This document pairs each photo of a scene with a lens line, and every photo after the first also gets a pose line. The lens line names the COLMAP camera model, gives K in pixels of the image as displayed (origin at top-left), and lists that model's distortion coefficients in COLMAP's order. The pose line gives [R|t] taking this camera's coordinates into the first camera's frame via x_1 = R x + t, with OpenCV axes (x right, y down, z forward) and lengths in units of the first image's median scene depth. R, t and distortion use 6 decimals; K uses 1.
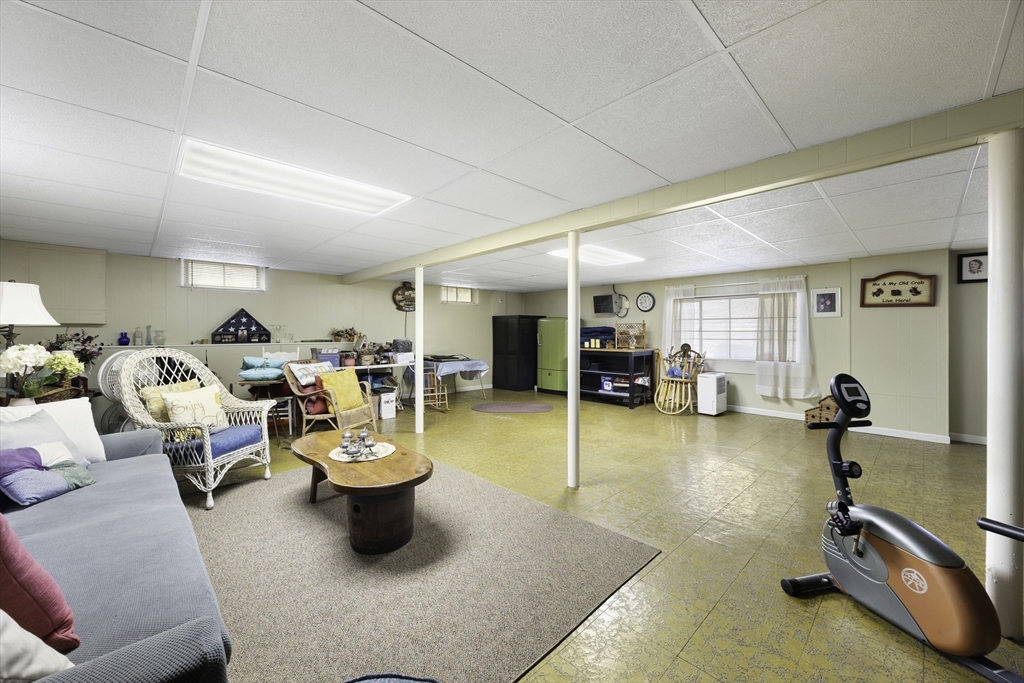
lens RADIAL K [[393.2, 0, 512.3], [0, 393.2, 337.6], [0, 0, 1]] dist [0.002580, 0.000191]
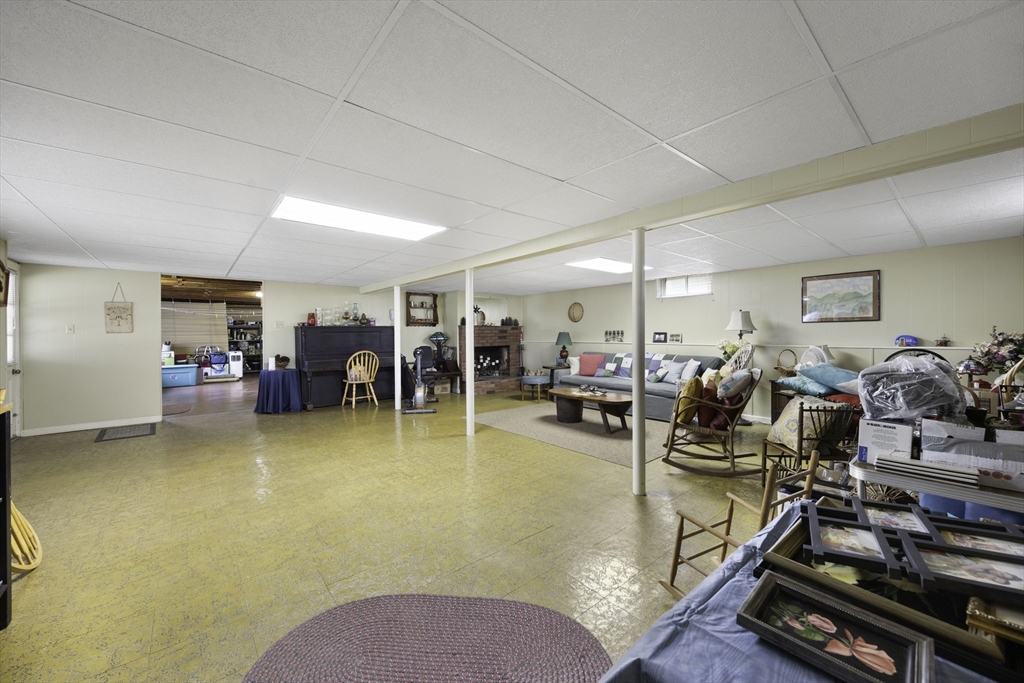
lens RADIAL K [[393.2, 0, 515.7], [0, 393.2, 339.3], [0, 0, 1]] dist [0.002580, 0.000191]
pose [[-0.997517, 0.003883, 0.070317, -0.101322], [0.005159, 0.999825, 0.017976, -0.021390], [-0.070235, 0.018294, -0.997363, 1.958246]]
